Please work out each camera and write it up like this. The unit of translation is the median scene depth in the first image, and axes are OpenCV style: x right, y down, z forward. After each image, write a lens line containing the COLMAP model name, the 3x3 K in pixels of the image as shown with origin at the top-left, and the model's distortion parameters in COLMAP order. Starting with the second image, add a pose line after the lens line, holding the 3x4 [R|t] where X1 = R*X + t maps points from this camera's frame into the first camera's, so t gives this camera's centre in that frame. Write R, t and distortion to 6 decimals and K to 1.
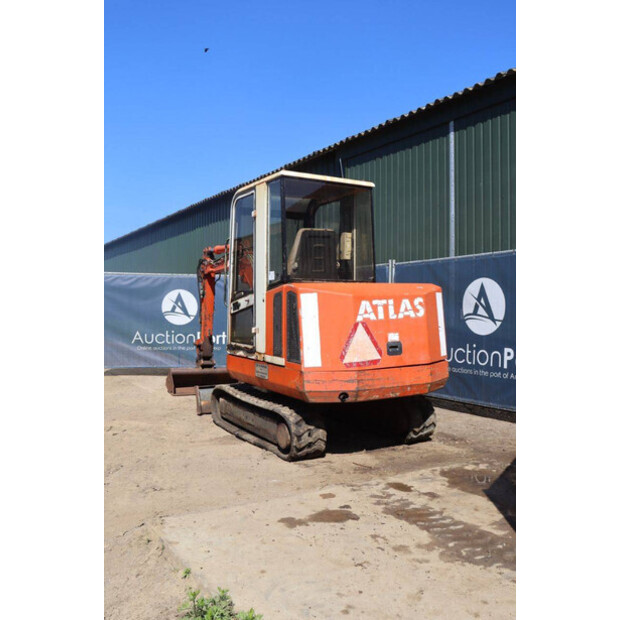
lens RADIAL K [[564.8, 0, 310.0], [0, 564.8, 310.0], [0, 0, 1]] dist [-0.121068, -0.000917]
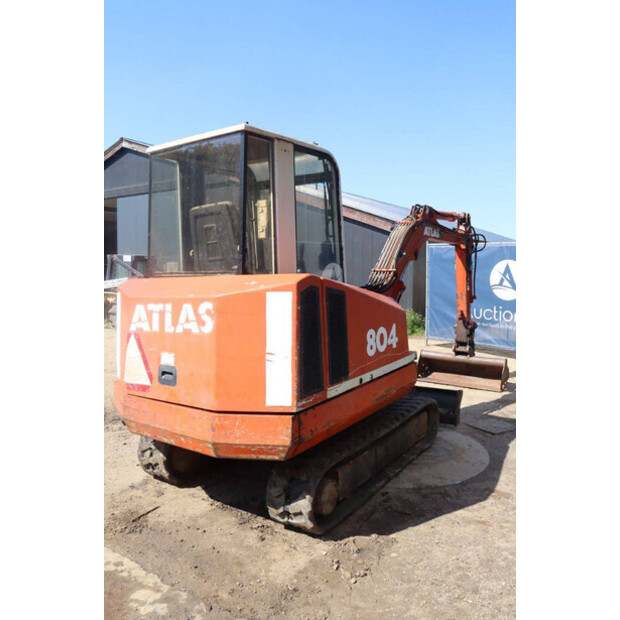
lens RADIAL K [[503.3, 0, 310.0], [0, 503.3, 310.0], [0, 0, 1]] dist [-0.149716, 0.105509]
pose [[0.421389, 0.072177, -0.904003, 0.764602], [0.010323, 0.996381, 0.084364, -0.060571], [0.906821, -0.044882, 0.419119, 0.907117]]
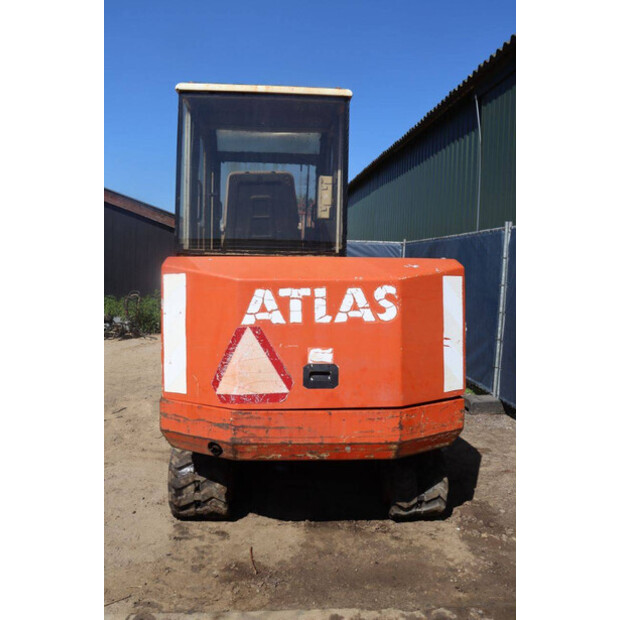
lens RADIAL K [[503.3, 0, 310.0], [0, 503.3, 310.0], [0, 0, 1]] dist [-0.149716, 0.105509]
pose [[0.892420, 0.062639, -0.446837, 0.358757], [-0.027415, 0.996015, 0.084871, -0.039022], [0.450372, -0.063490, 0.890581, 0.555412]]
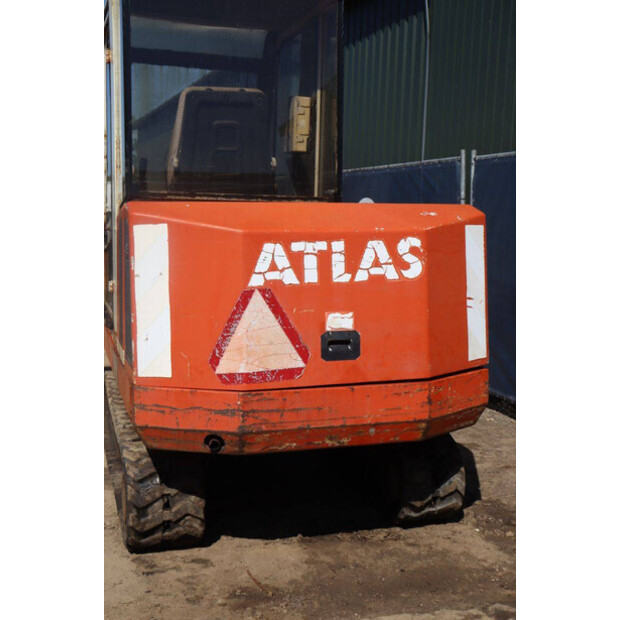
lens RADIAL K [[788.6, 0, 299.3], [0, 788.6, 307.1], [0, 0, 1]] dist [0.019832, 0.042933]
pose [[0.975205, 0.051155, -0.215311, 0.256683], [-0.026506, 0.992913, 0.115851, -0.039240], [0.219711, -0.107271, 0.969649, 0.355617]]
